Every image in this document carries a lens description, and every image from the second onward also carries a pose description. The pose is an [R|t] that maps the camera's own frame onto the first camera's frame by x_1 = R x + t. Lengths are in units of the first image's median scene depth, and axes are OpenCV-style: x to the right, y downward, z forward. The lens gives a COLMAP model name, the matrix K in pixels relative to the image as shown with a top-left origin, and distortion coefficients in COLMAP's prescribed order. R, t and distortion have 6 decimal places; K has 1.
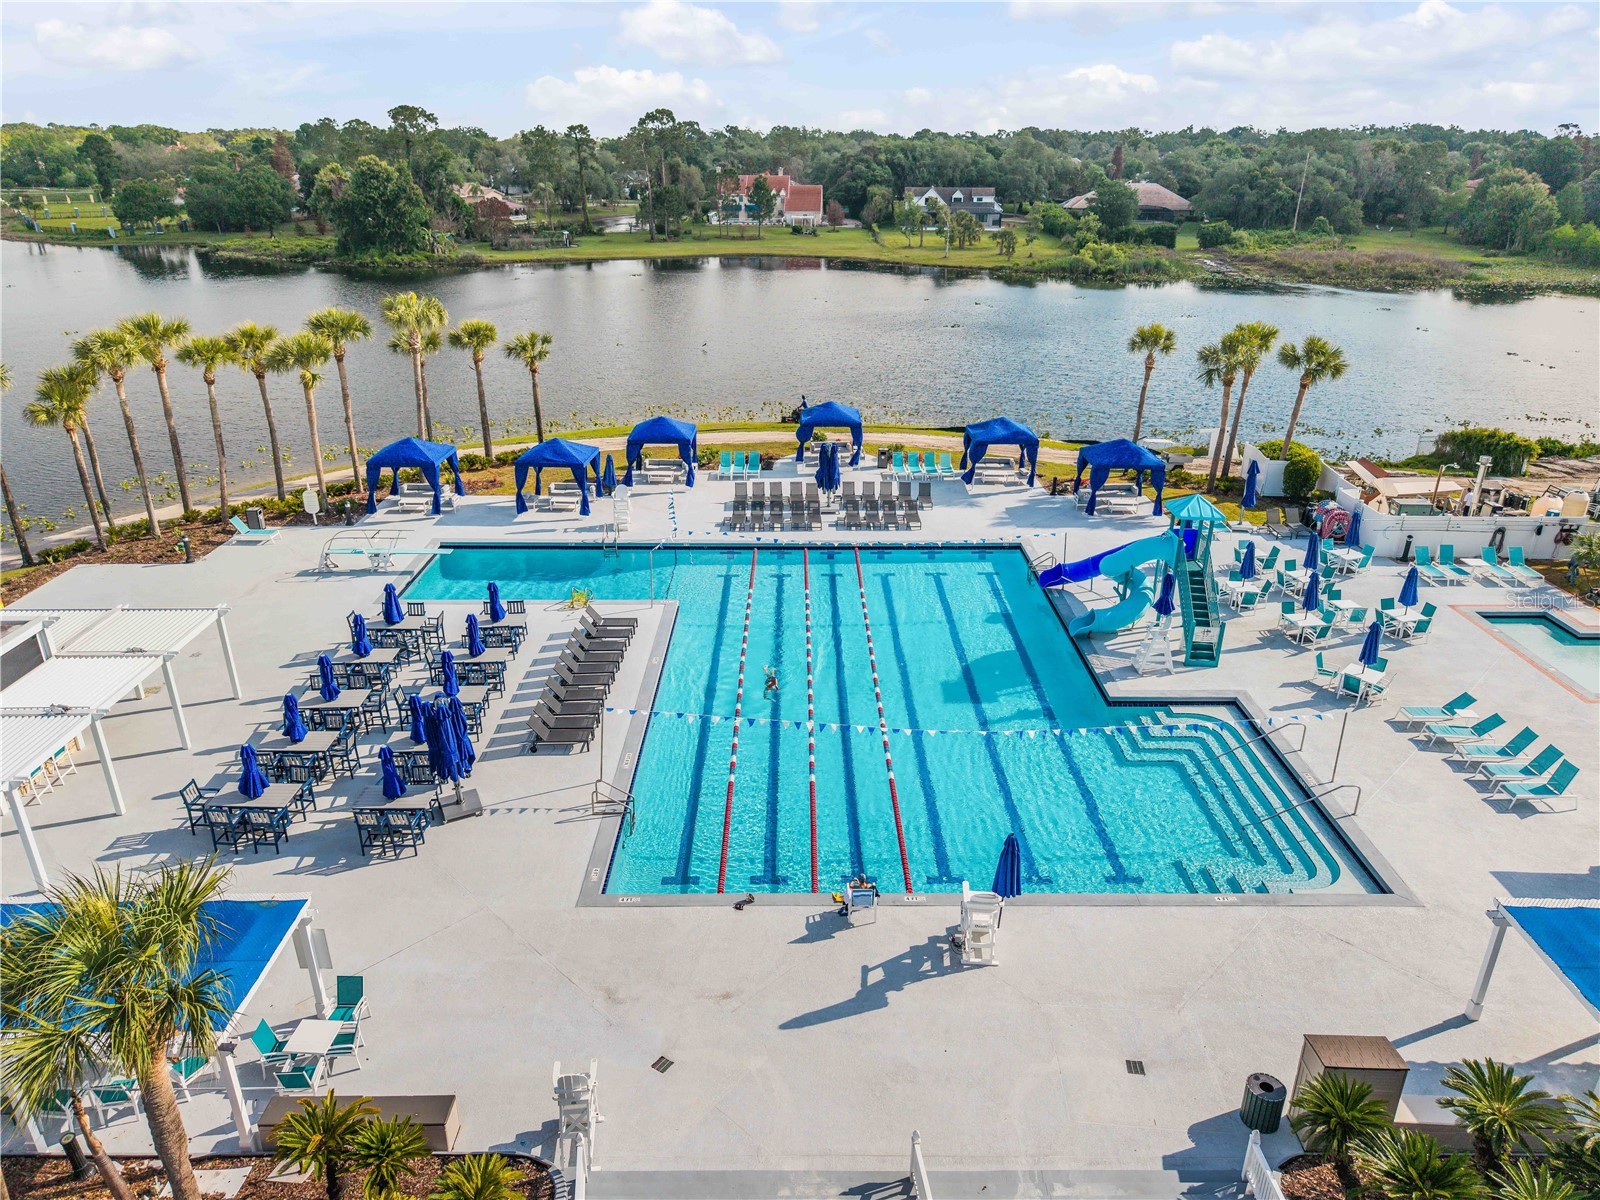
lens RADIAL K [[1073.4, 0, 800.0], [0, 1073.4, 600.0], [0, 0, 1]] dist [0.001153, -0.008170]
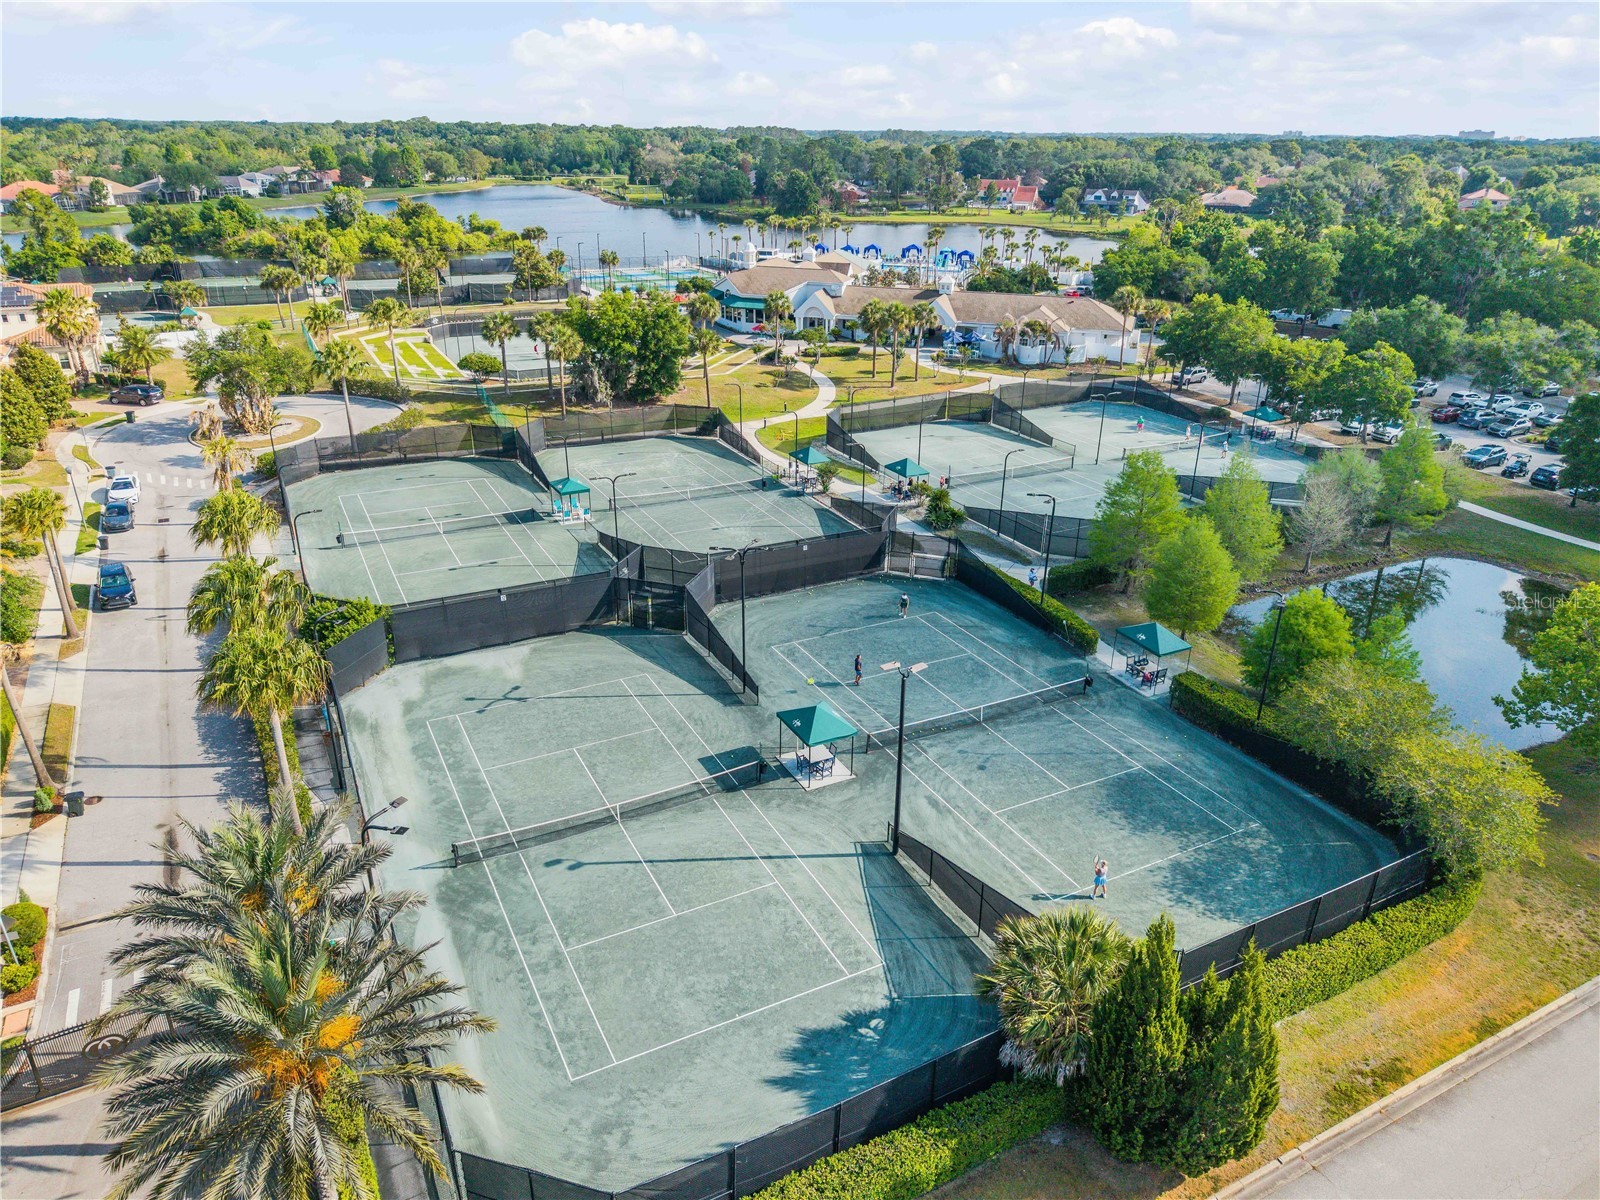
lens RADIAL K [[1073.4, 0, 800.0], [0, 1073.4, 600.0], [0, 0, 1]] dist [0.001153, -0.008170]
pose [[0.951172, 0.130362, -0.279780, 0.256044], [-0.129097, 0.991365, 0.023026, 0.314672], [0.280366, 0.014218, 0.959788, -0.841084]]
